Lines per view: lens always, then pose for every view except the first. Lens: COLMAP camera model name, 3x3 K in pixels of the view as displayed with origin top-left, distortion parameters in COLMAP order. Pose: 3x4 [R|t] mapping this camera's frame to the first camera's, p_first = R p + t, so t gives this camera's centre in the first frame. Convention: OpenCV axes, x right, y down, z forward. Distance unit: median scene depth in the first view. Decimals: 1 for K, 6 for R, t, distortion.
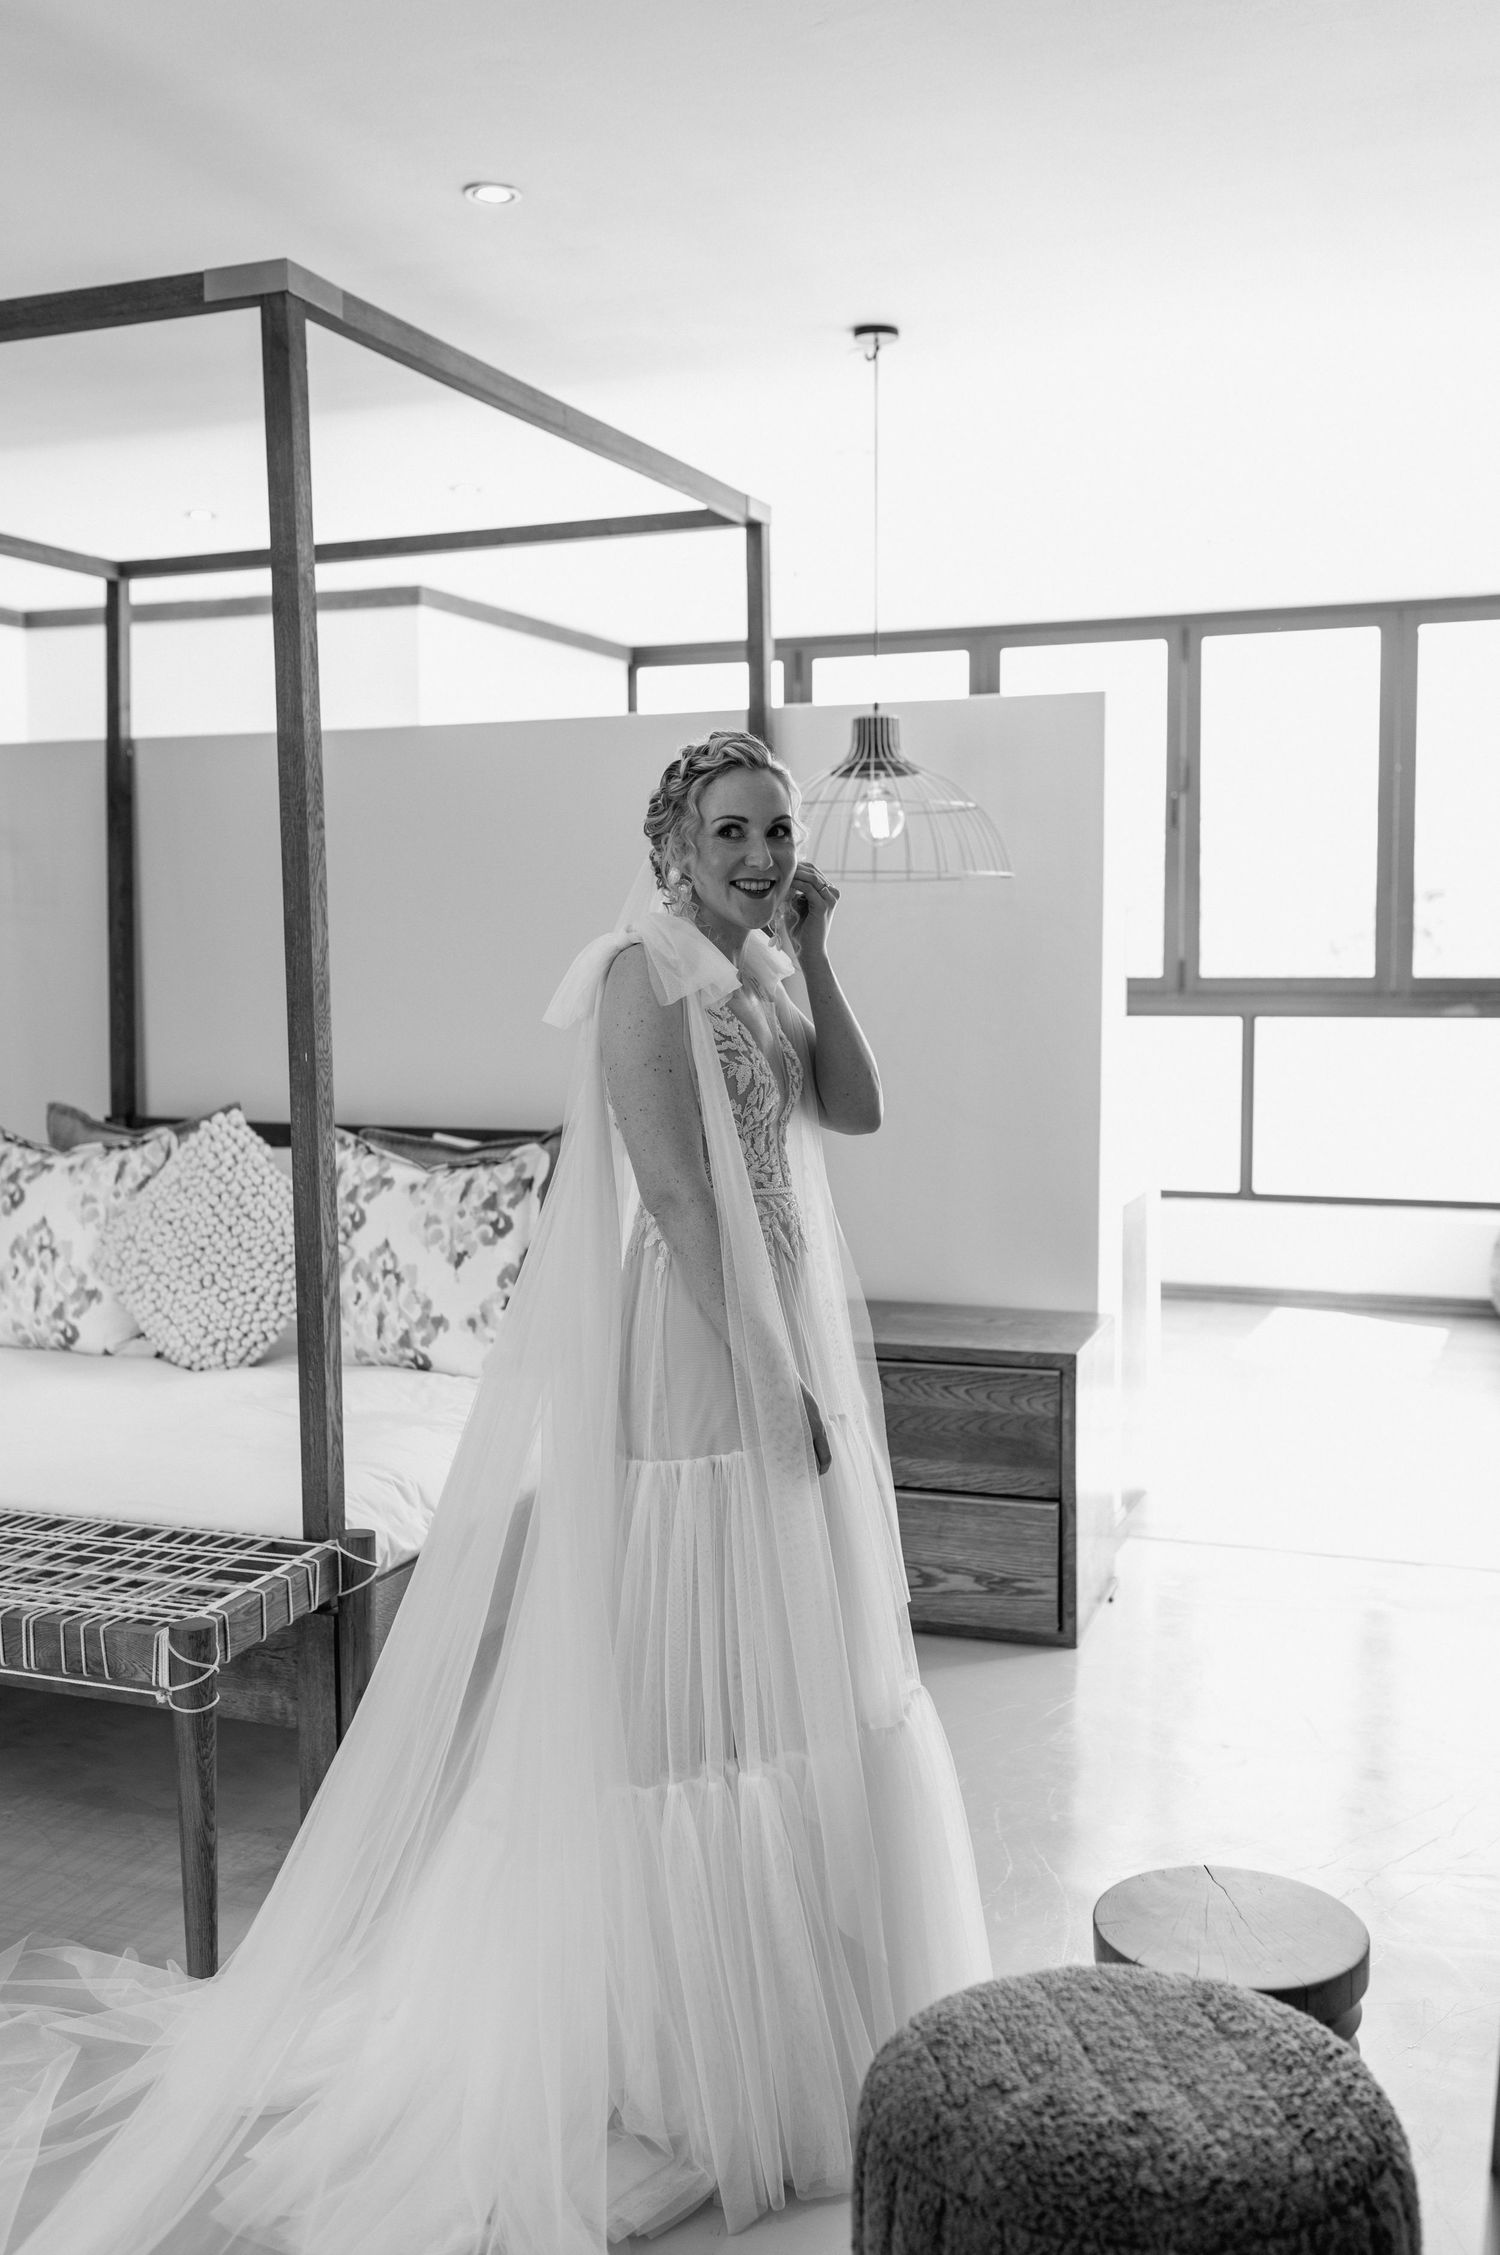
lens RADIAL K [[2115.8, 0, 749.6], [0, 2115.8, 1126.9], [0, 0, 1]] dist [0.022095, 0.000000]
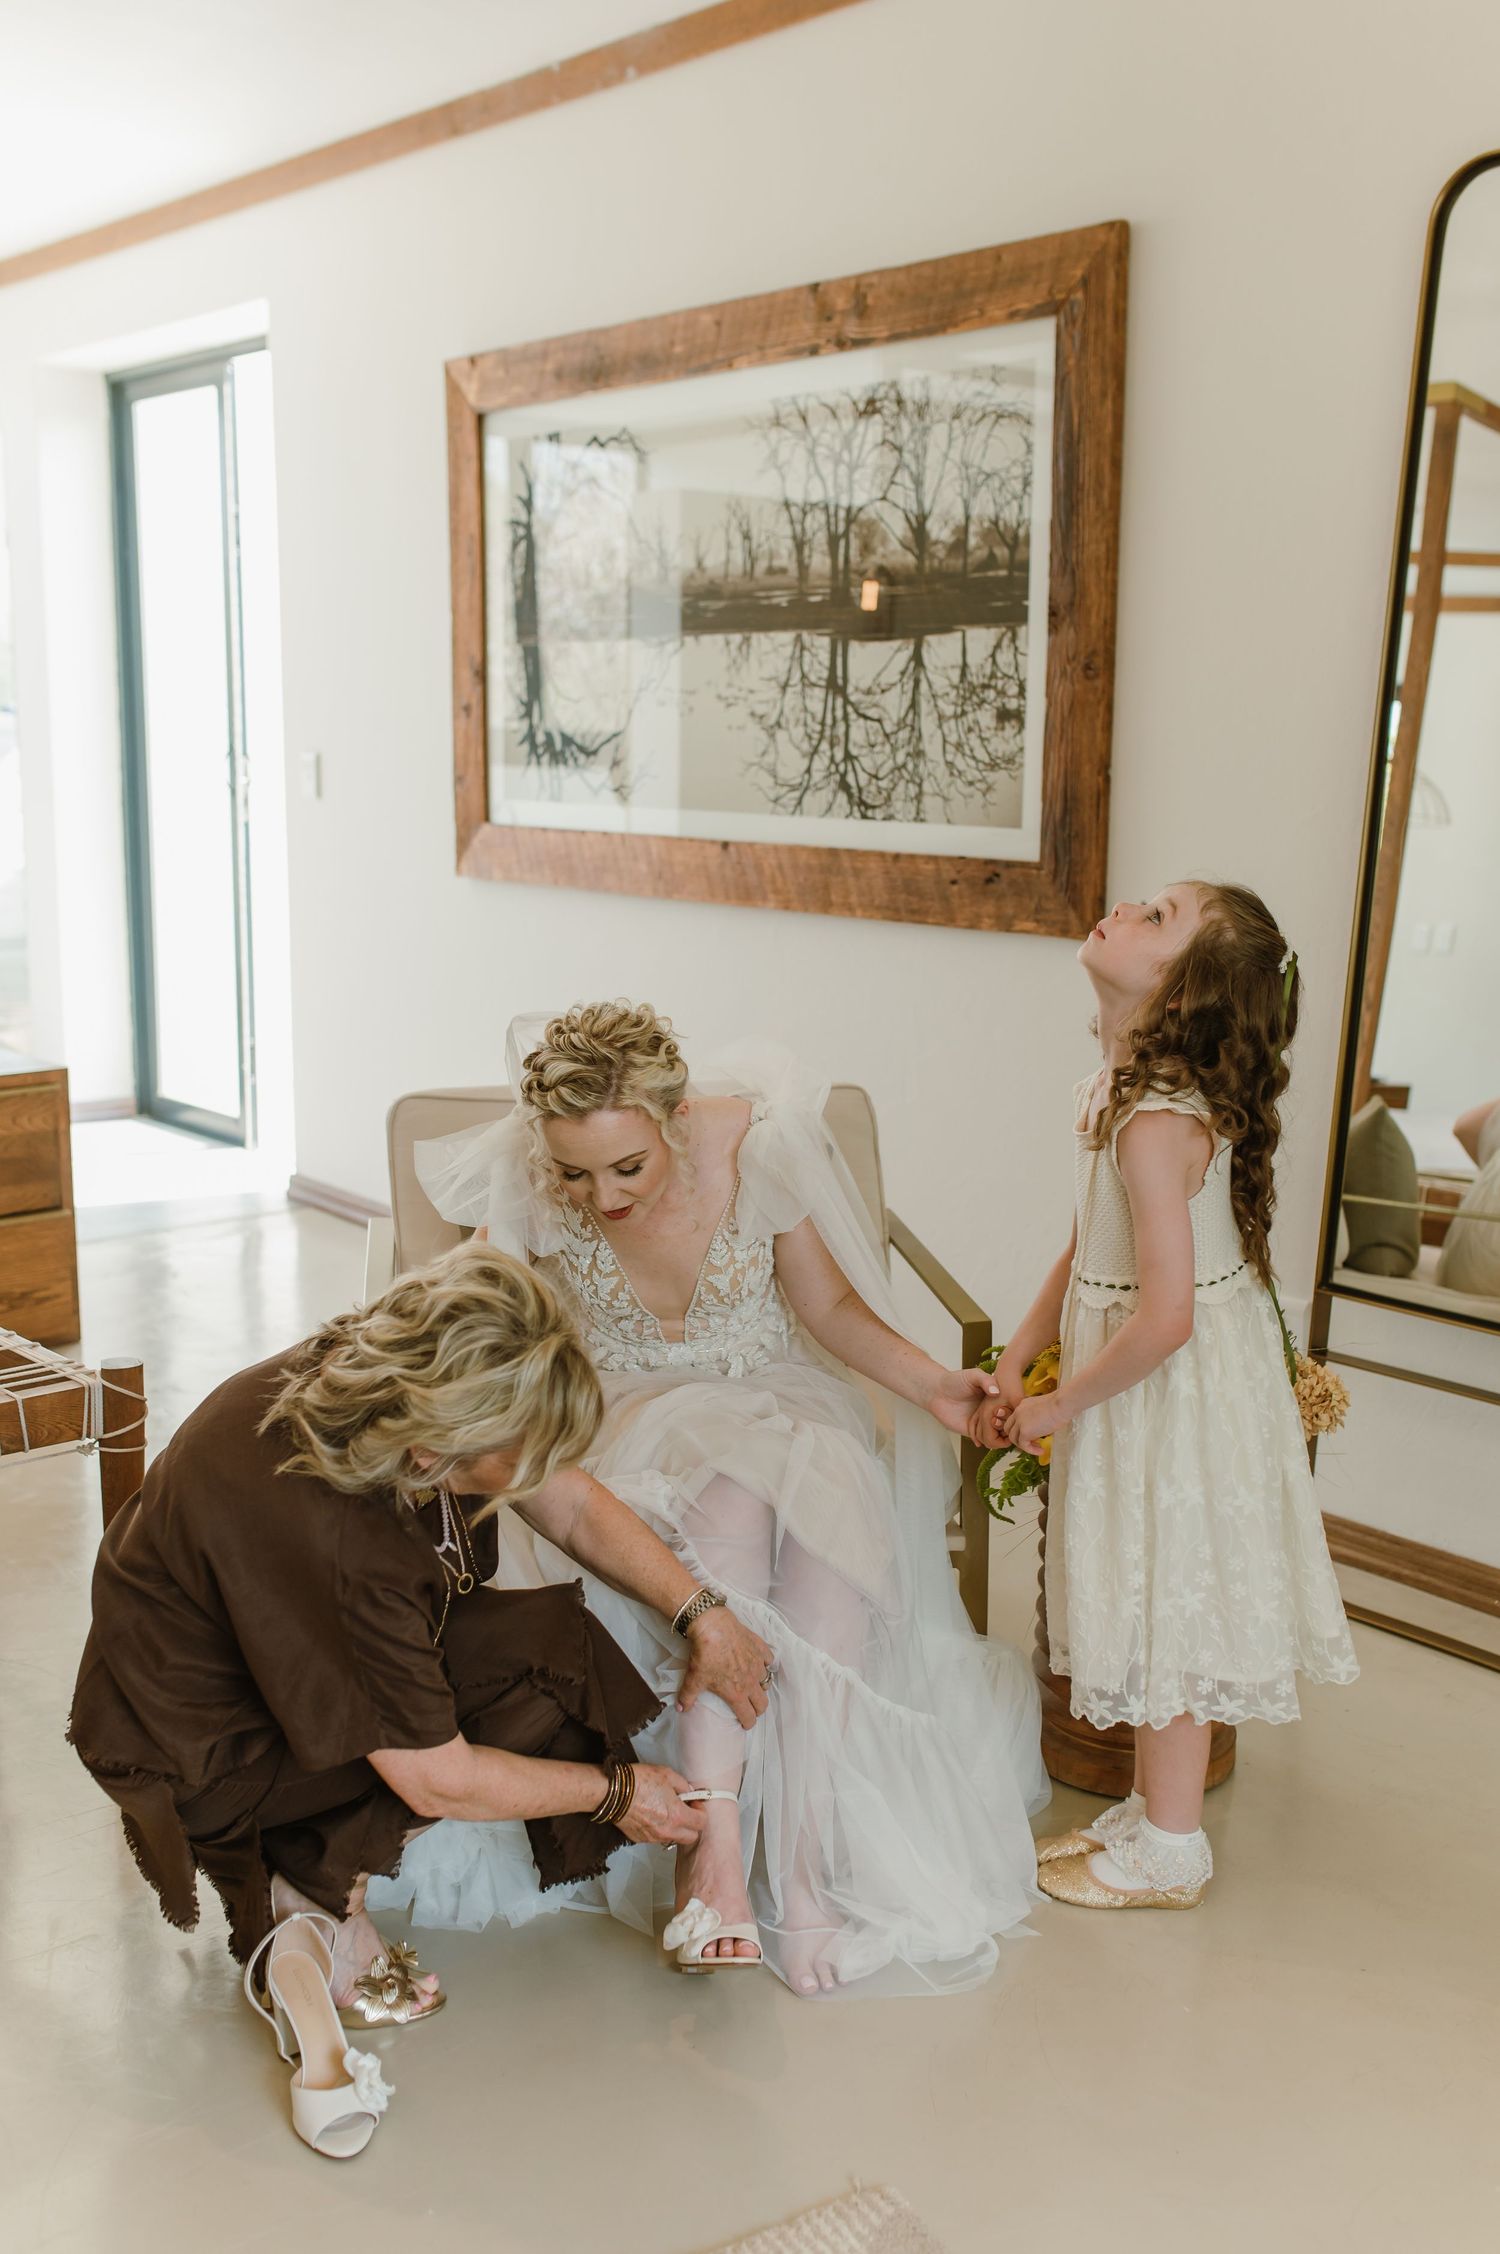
lens RADIAL K [[2114.8, 0, 736.4], [0, 2114.8, 1158.4], [0, 0, 1]] dist [0.022095, 0.000000]
pose [[0.446421, -0.153337, 0.881587, -0.629099], [0.056040, 0.988065, 0.143479, 0.019388], [-0.893066, -0.014648, 0.449686, 0.224685]]
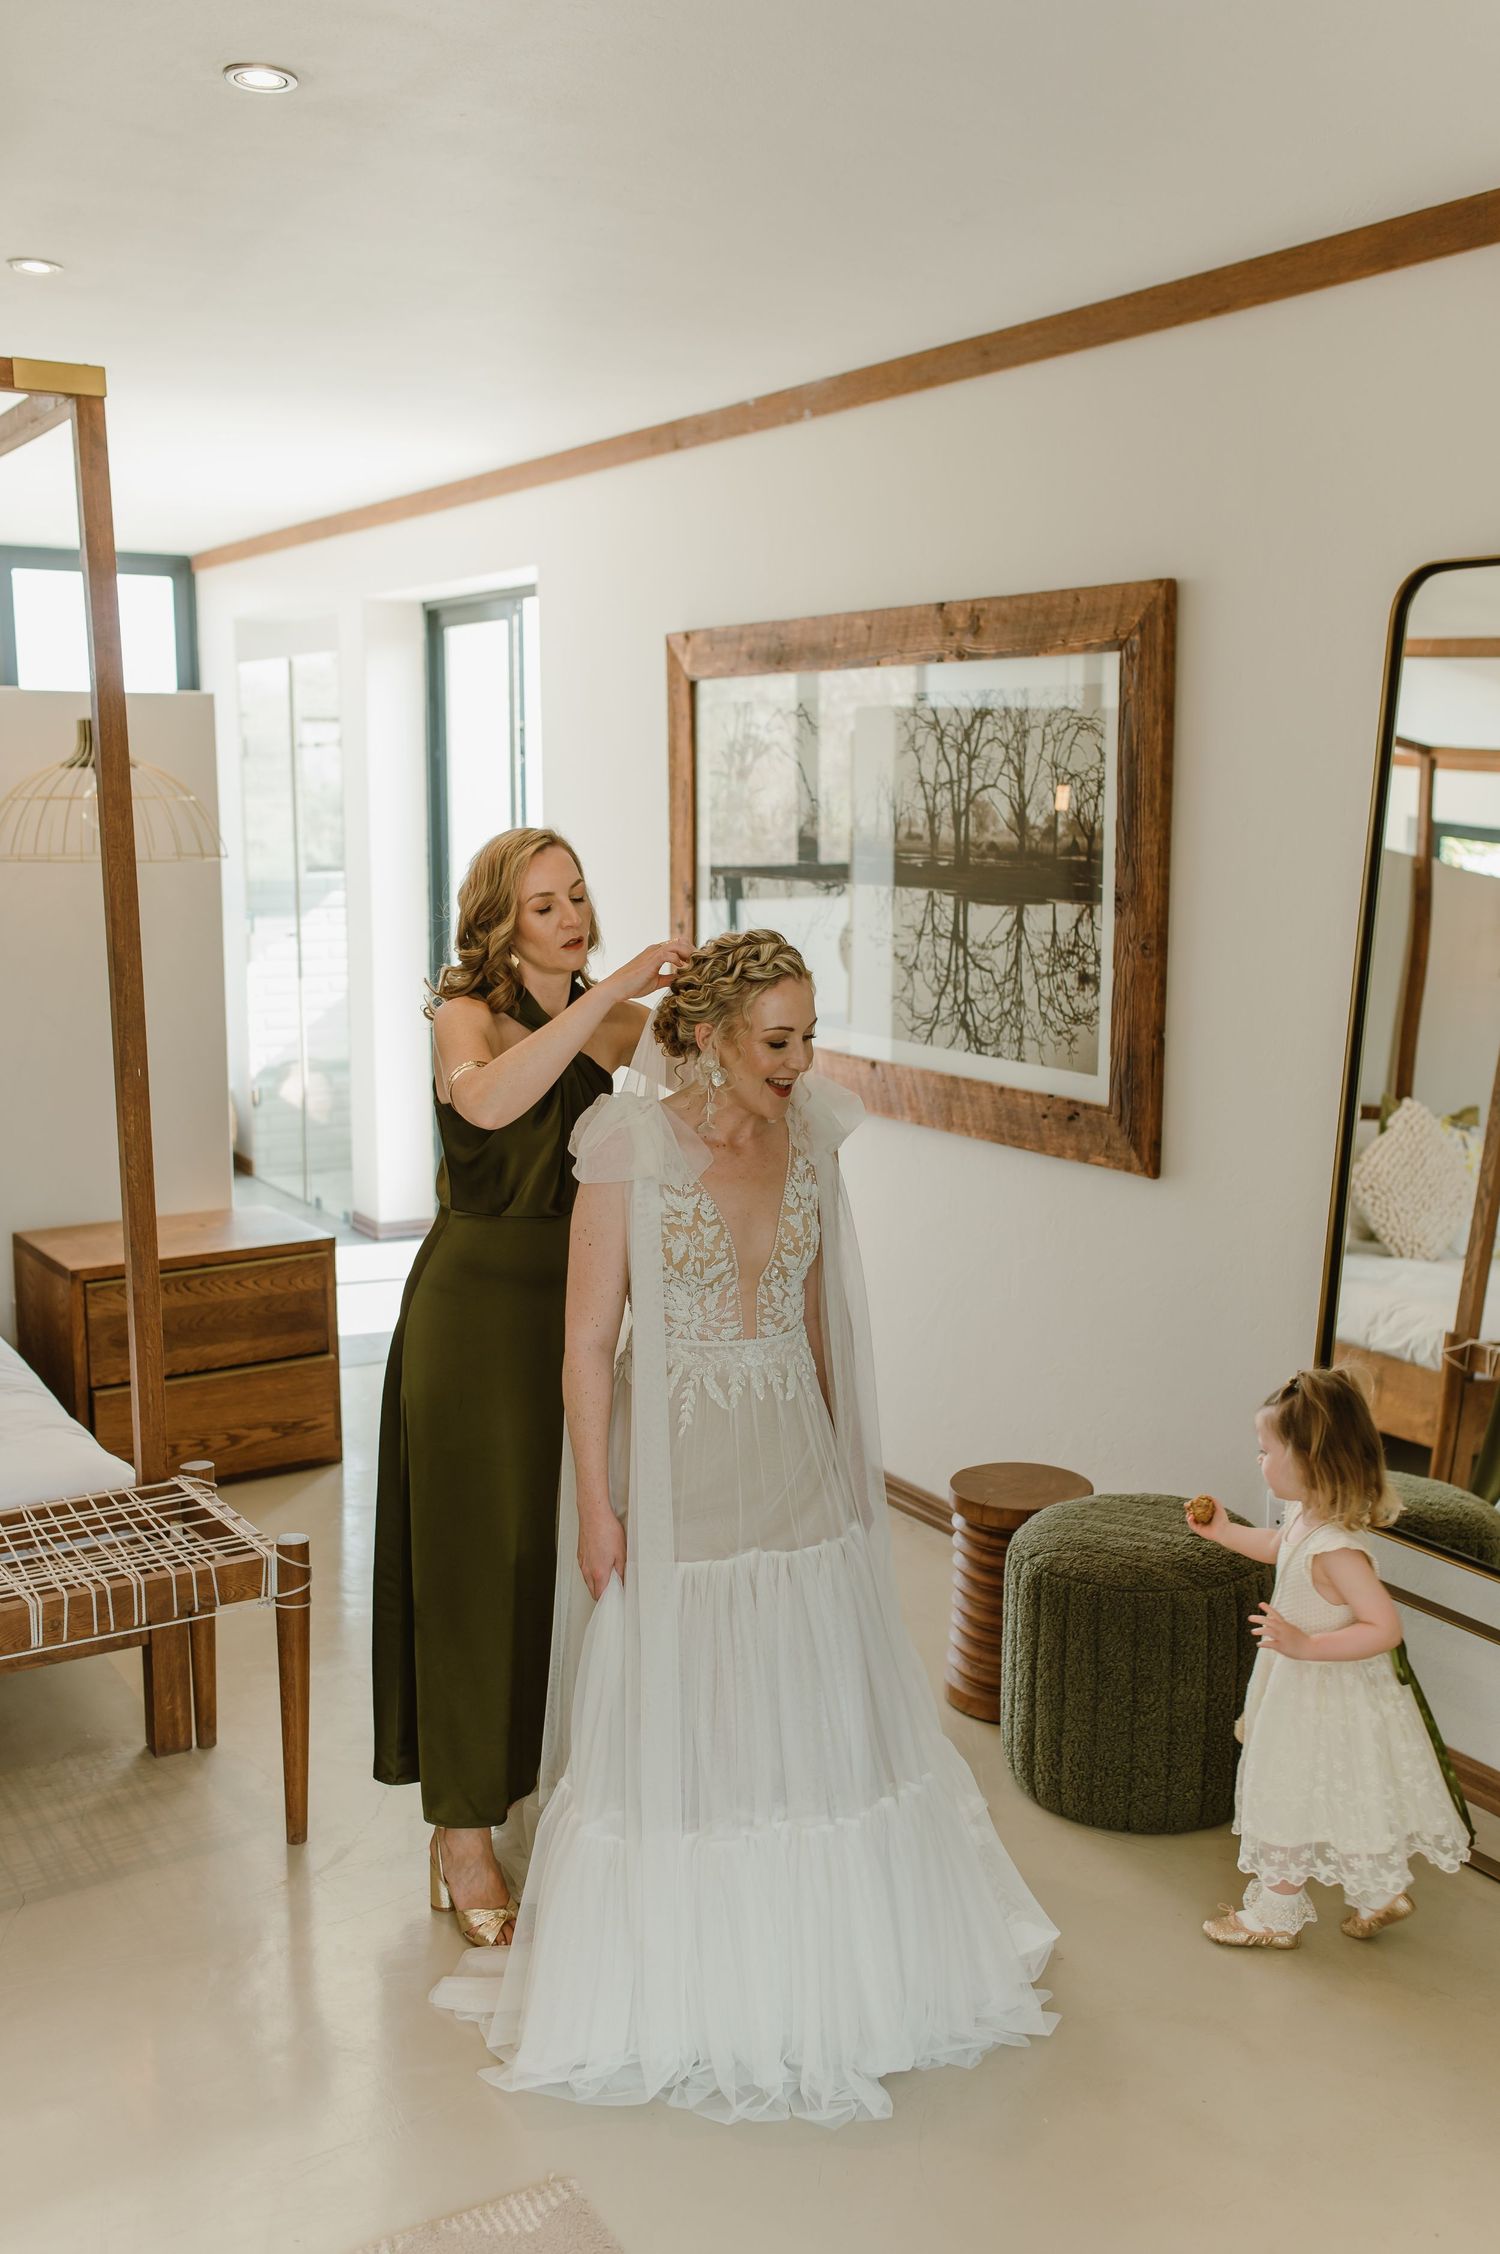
lens RADIAL K [[2114.8, 0, 757.2], [0, 2114.8, 1134.0], [0, 0, 1]] dist [0.022095, 0.000000]
pose [[0.598136, -0.123330, 0.791848, -0.691471], [0.058078, 0.992160, 0.110658, -0.080028], [-0.799287, -0.020199, 0.600610, 0.029514]]
